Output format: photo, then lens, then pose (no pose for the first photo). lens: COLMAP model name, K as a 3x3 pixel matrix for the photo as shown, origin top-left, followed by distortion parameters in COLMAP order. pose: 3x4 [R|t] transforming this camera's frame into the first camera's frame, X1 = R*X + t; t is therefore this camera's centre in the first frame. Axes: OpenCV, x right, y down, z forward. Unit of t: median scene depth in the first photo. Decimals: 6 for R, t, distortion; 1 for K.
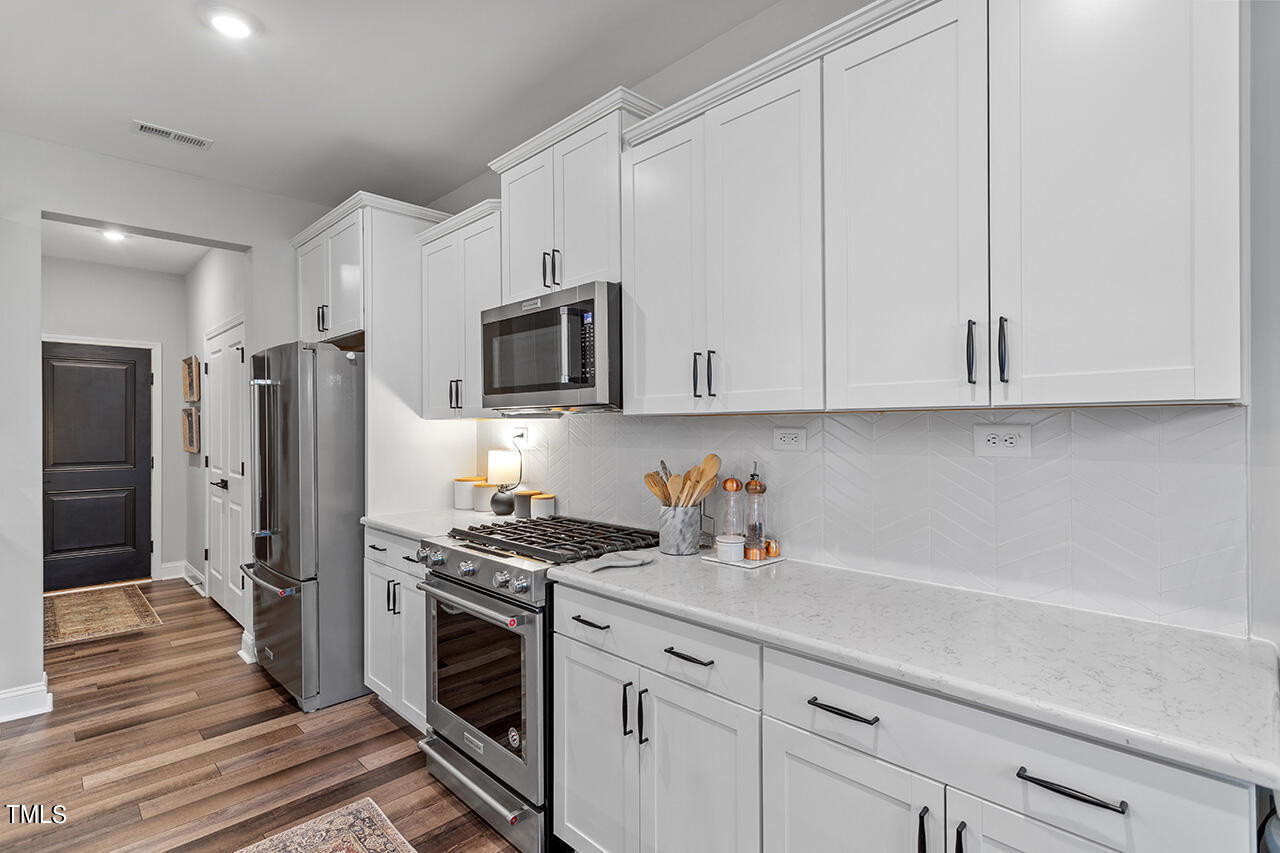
lens RADIAL K [[613.0, 0, 641.7], [0, 613.0, 427.3], [0, 0, 1]] dist [-0.002428, 0.000847]
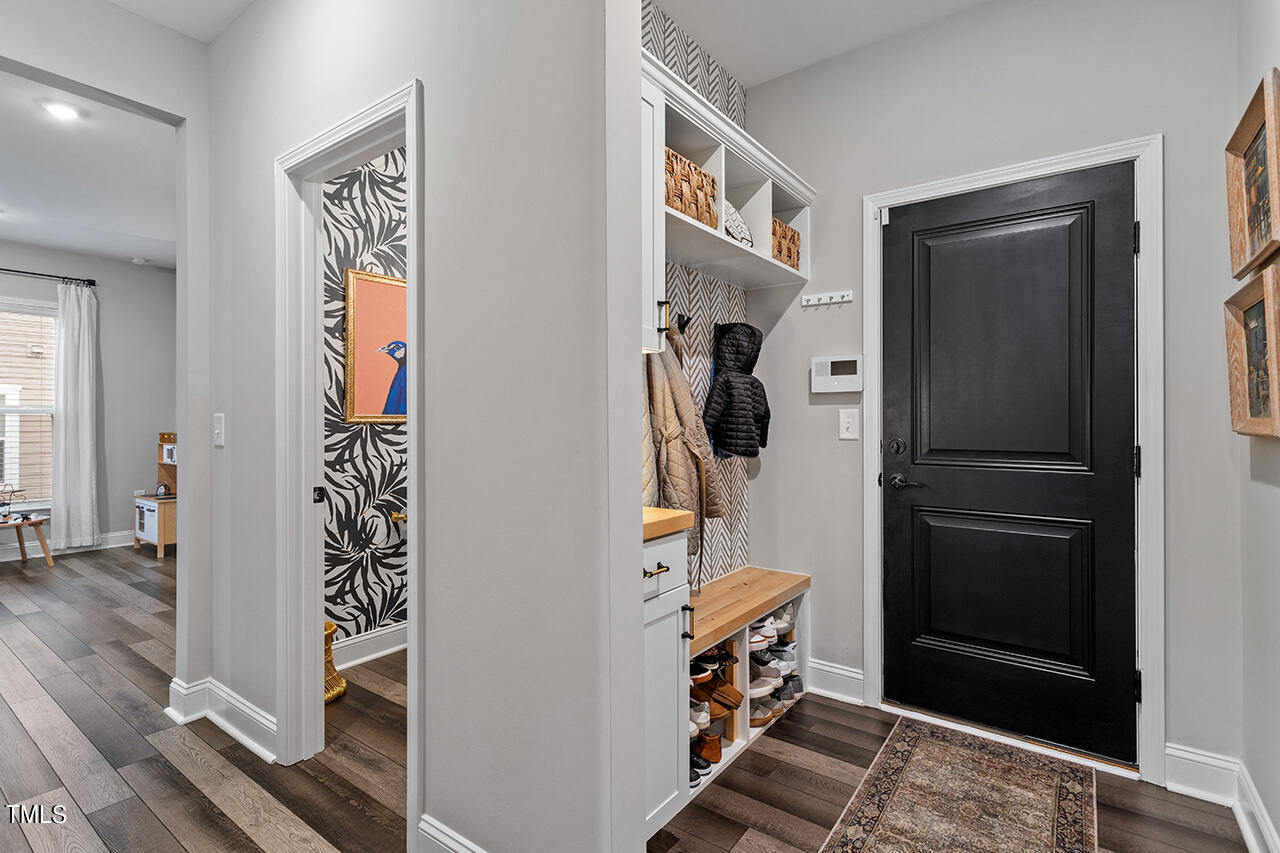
lens RADIAL K [[613.0, 0, 638.3], [0, 613.0, 415.7], [0, 0, 1]] dist [-0.002428, 0.000847]
pose [[0.157930, -0.003562, -0.987444, -0.478092], [0.002008, 0.999993, -0.003286, 0.030688], [0.987448, -0.001464, 0.157936, 0.639326]]
